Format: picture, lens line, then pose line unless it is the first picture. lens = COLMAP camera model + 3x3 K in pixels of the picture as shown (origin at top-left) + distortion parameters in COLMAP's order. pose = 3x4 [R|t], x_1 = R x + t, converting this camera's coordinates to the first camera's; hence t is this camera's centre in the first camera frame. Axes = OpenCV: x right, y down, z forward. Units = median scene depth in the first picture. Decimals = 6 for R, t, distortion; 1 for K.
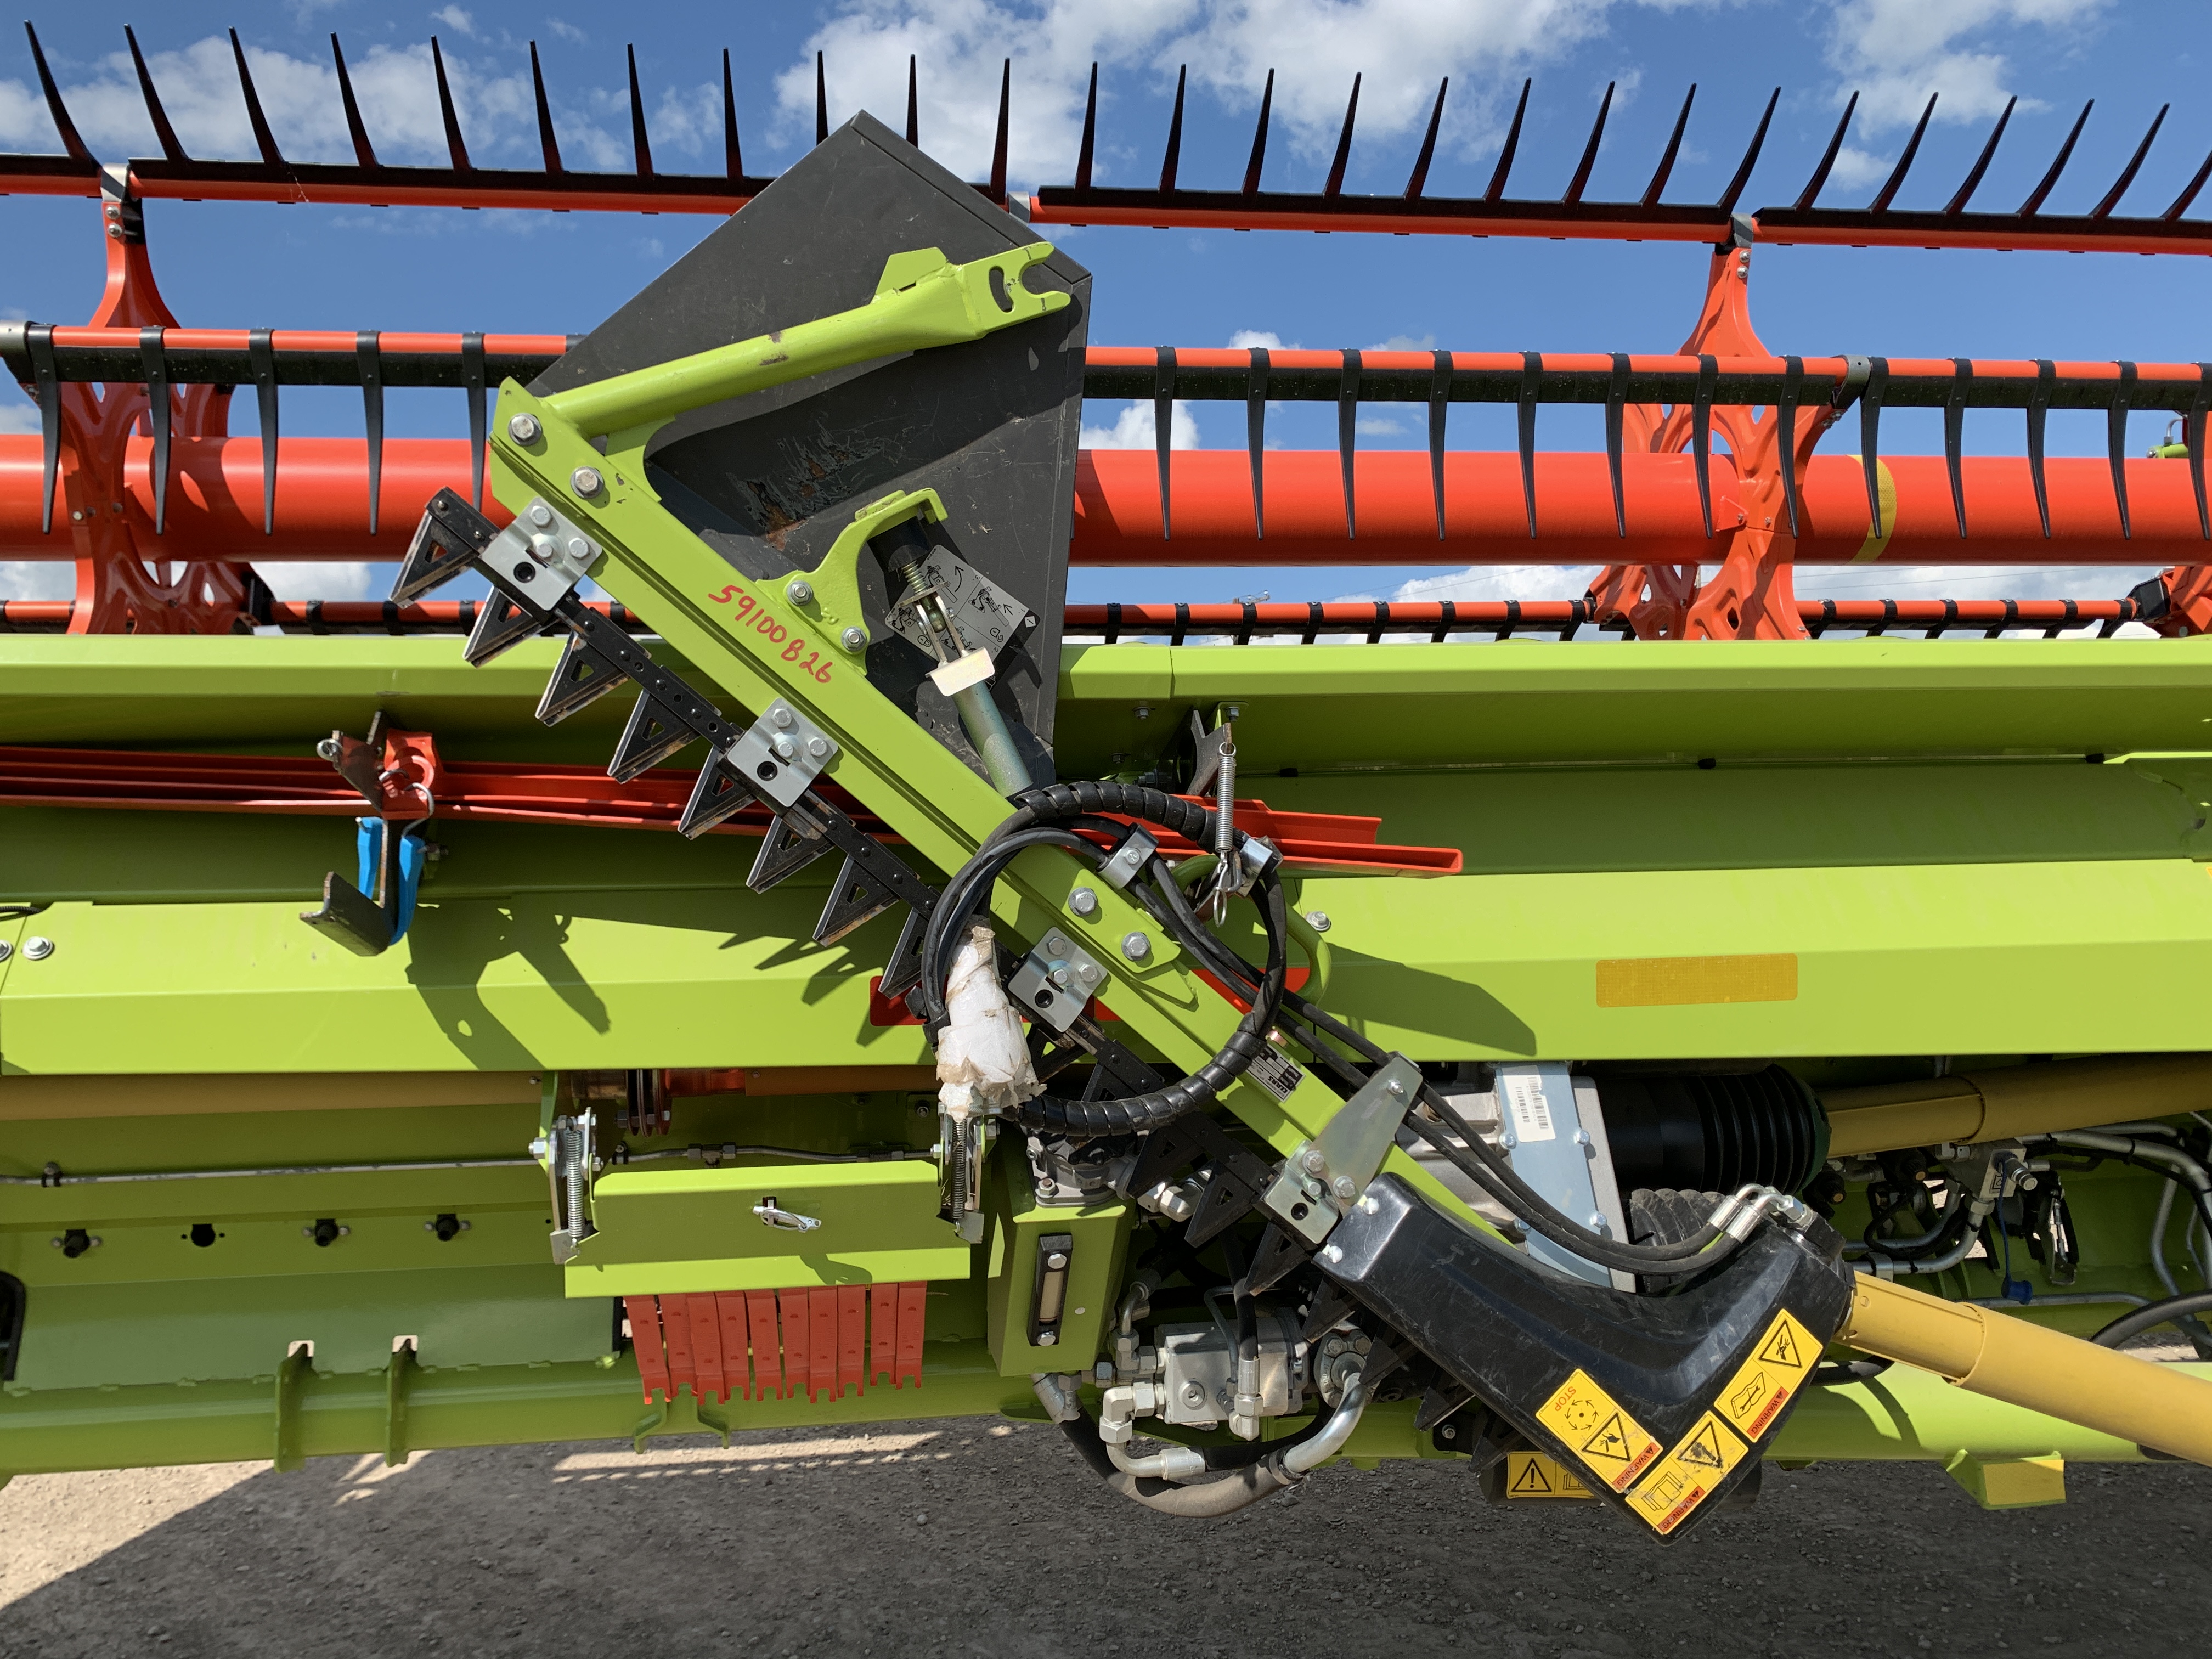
lens RADIAL K [[1708.4, 0, 1106.0], [0, 1708.4, 829.5], [0, 0, 1]] dist [0.003457, 0.002660]
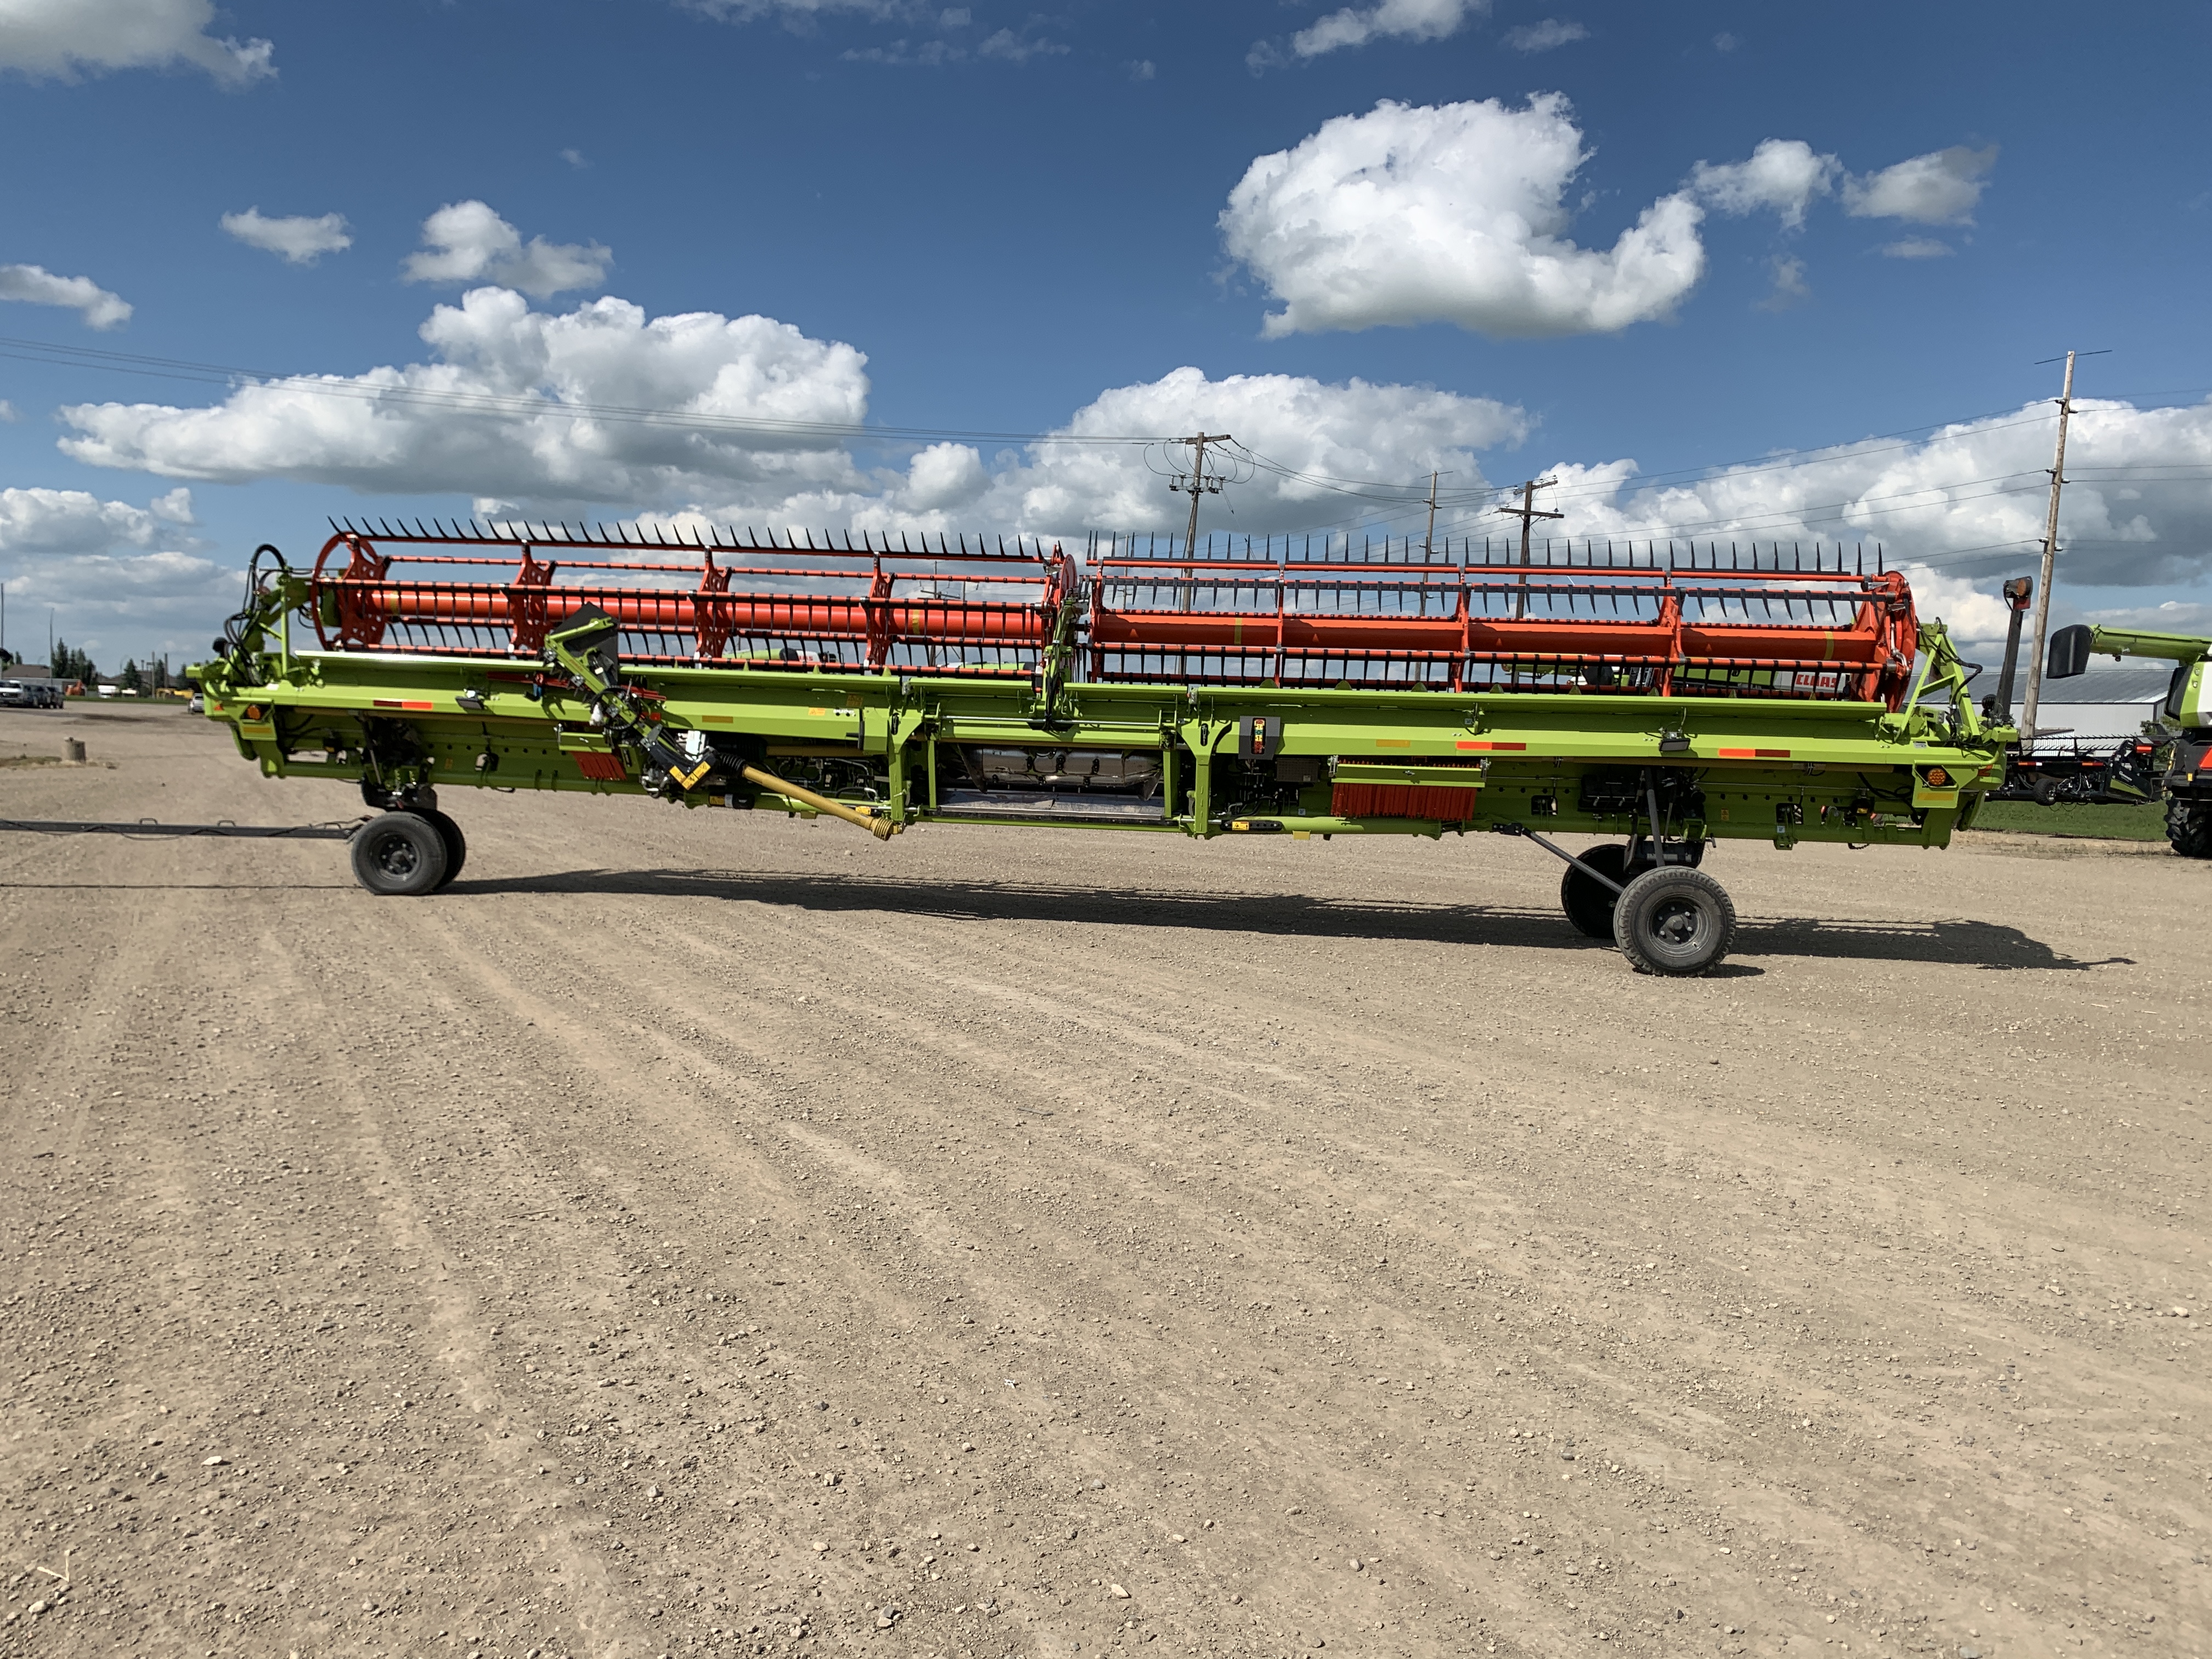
lens RADIAL K [[1724.4, 0, 1106.0], [0, 1724.4, 829.5], [0, 0, 1]] dist [-0.003230, -0.003298]
pose [[0.962792, 0.081835, -0.257555, 4.043645], [-0.056824, 0.993046, 0.103109, -0.298663], [0.264201, -0.084637, 0.960747, -5.762821]]
